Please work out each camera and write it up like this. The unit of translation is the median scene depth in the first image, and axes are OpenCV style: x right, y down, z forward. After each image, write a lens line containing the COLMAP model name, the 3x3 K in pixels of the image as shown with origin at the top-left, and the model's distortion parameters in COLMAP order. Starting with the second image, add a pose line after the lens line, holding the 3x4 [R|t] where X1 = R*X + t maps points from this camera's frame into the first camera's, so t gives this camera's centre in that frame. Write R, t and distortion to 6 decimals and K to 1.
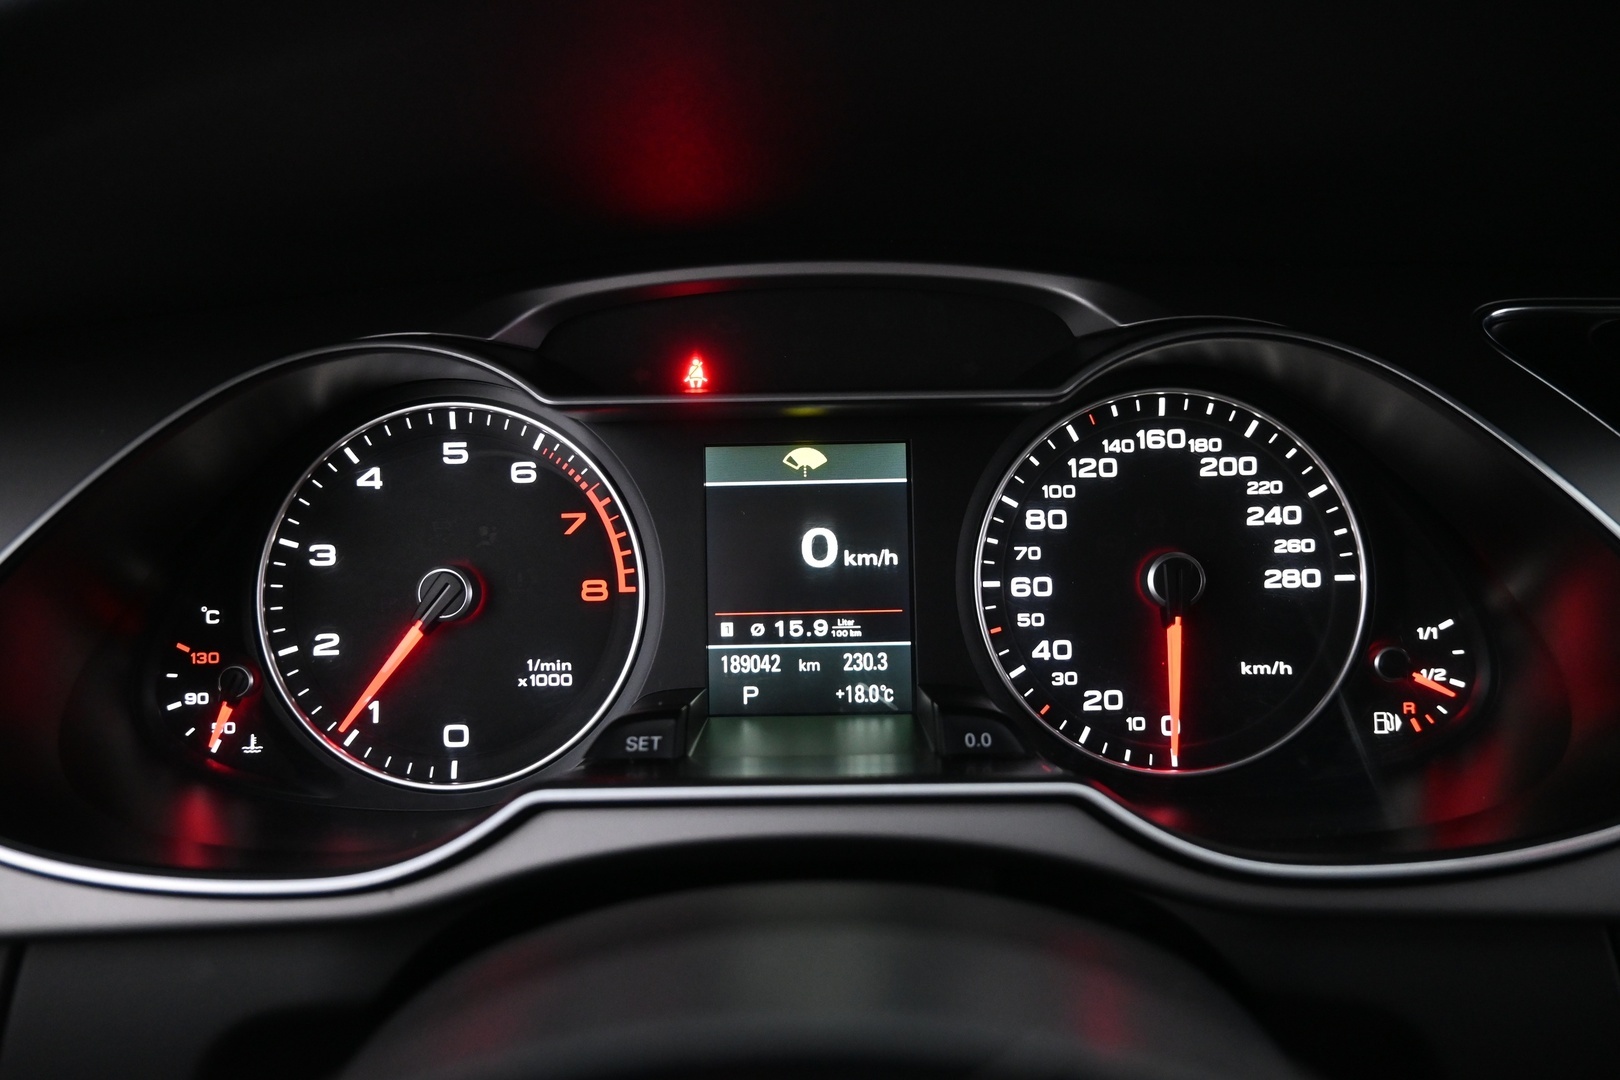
lens RADIAL K [[1079.3, 0, 807.8], [0, 1079.3, 539.2], [0, 0, 1]] dist [-0.008572, 0.004893]
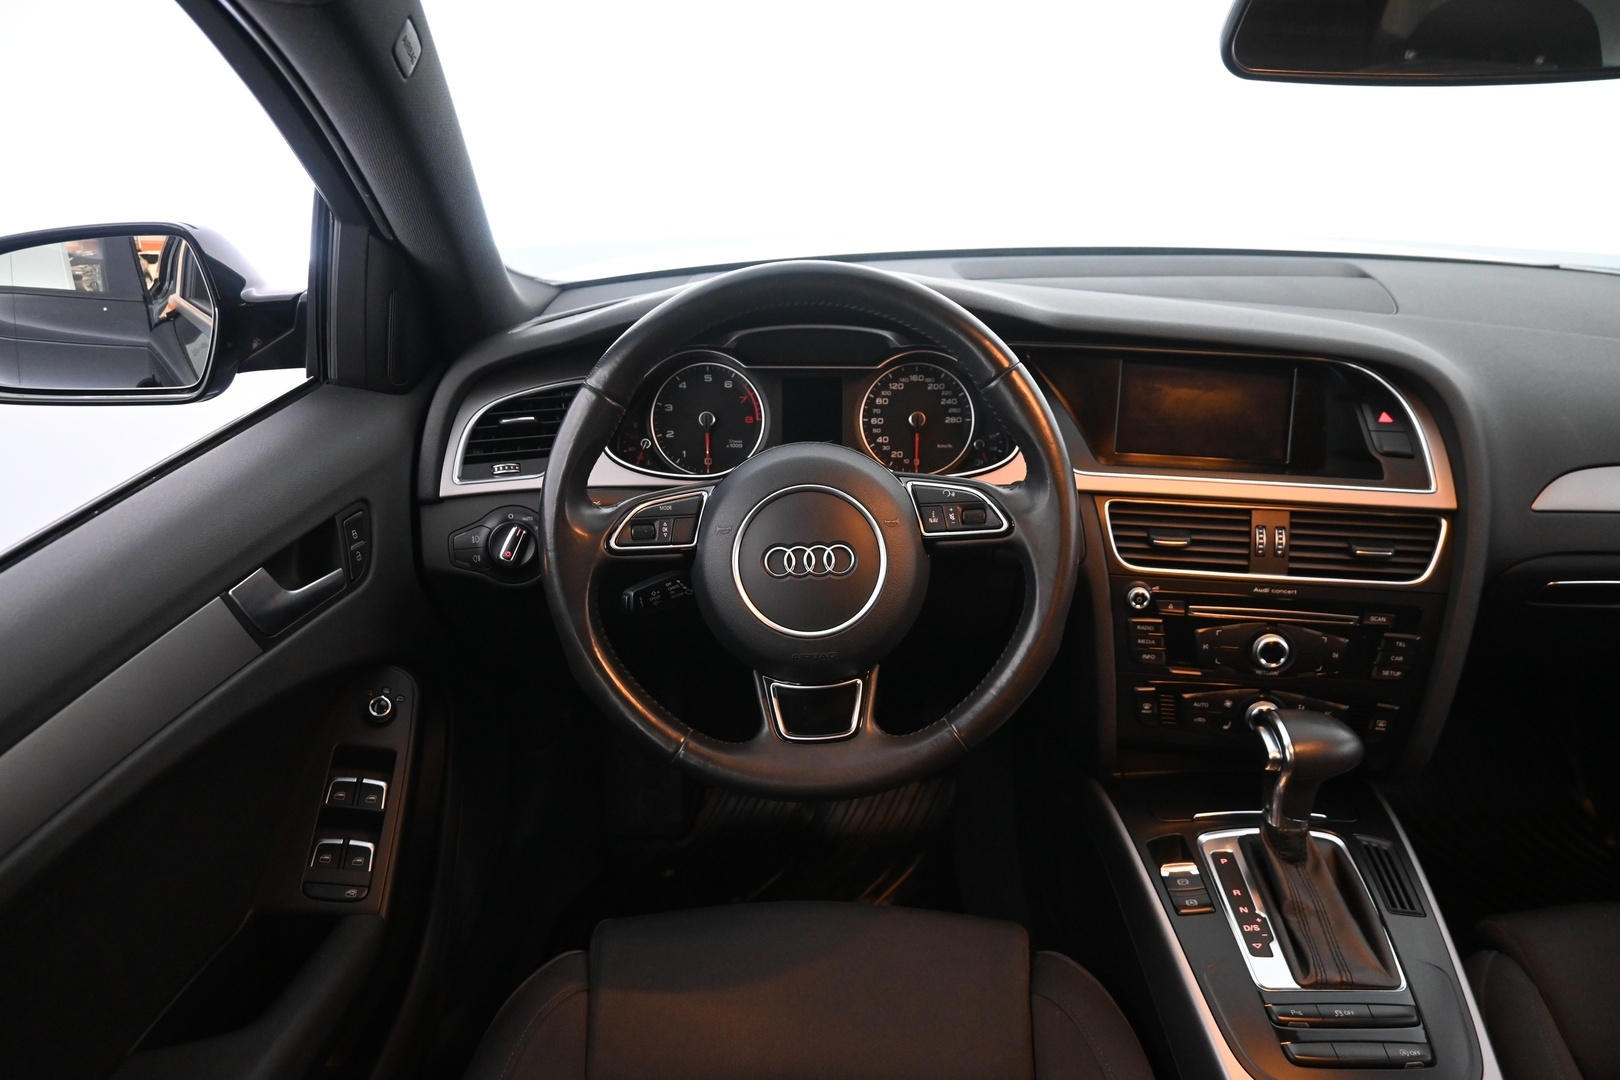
lens RADIAL K [[1079.3, 0, 819.6], [0, 1079.3, 537.9], [0, 0, 1]] dist [-0.008572, 0.004893]
pose [[0.999817, 0.019068, 0.001254, 0.028472], [-0.019107, 0.996647, 0.079561, 0.144472], [0.000267, -0.079571, 0.996829, -2.427726]]
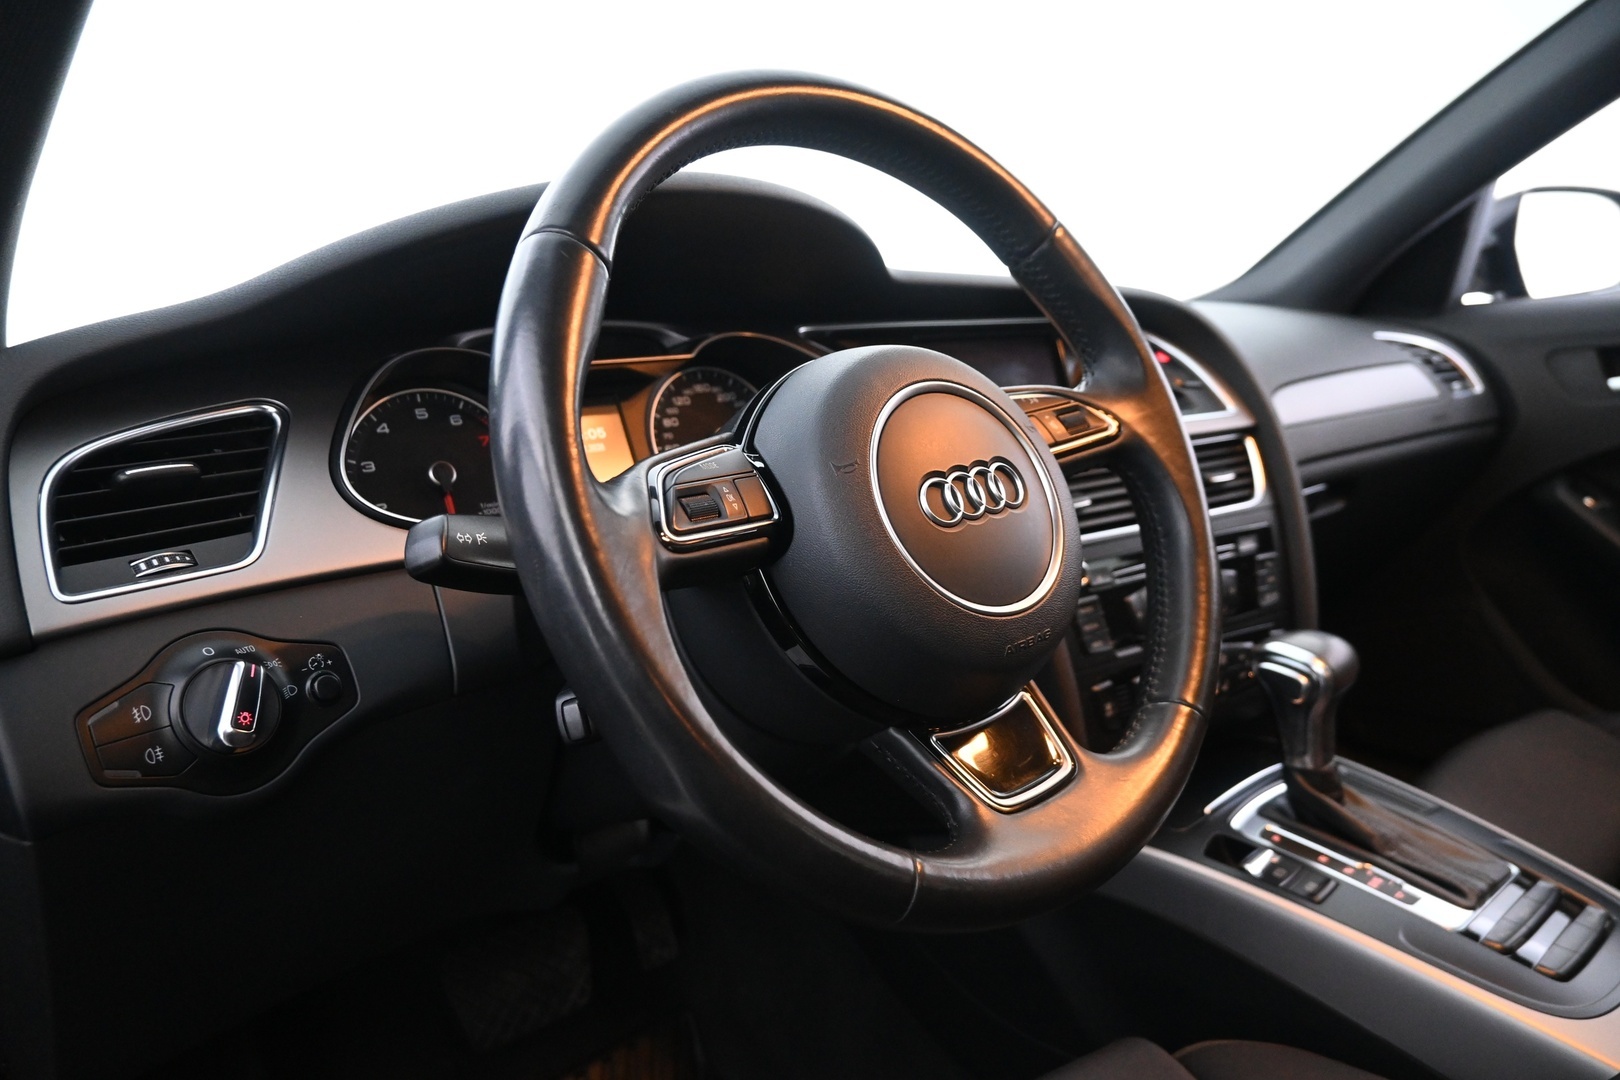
lens RADIAL K [[1079.3, 0, 812.2], [0, 1079.3, 533.9], [0, 0, 1]] dist [-0.008572, 0.004893]
pose [[0.760293, -0.140900, 0.634115, -1.106862], [0.252206, 0.963639, -0.088270, 0.516613], [-0.598621, 0.227039, 0.768184, -0.988603]]
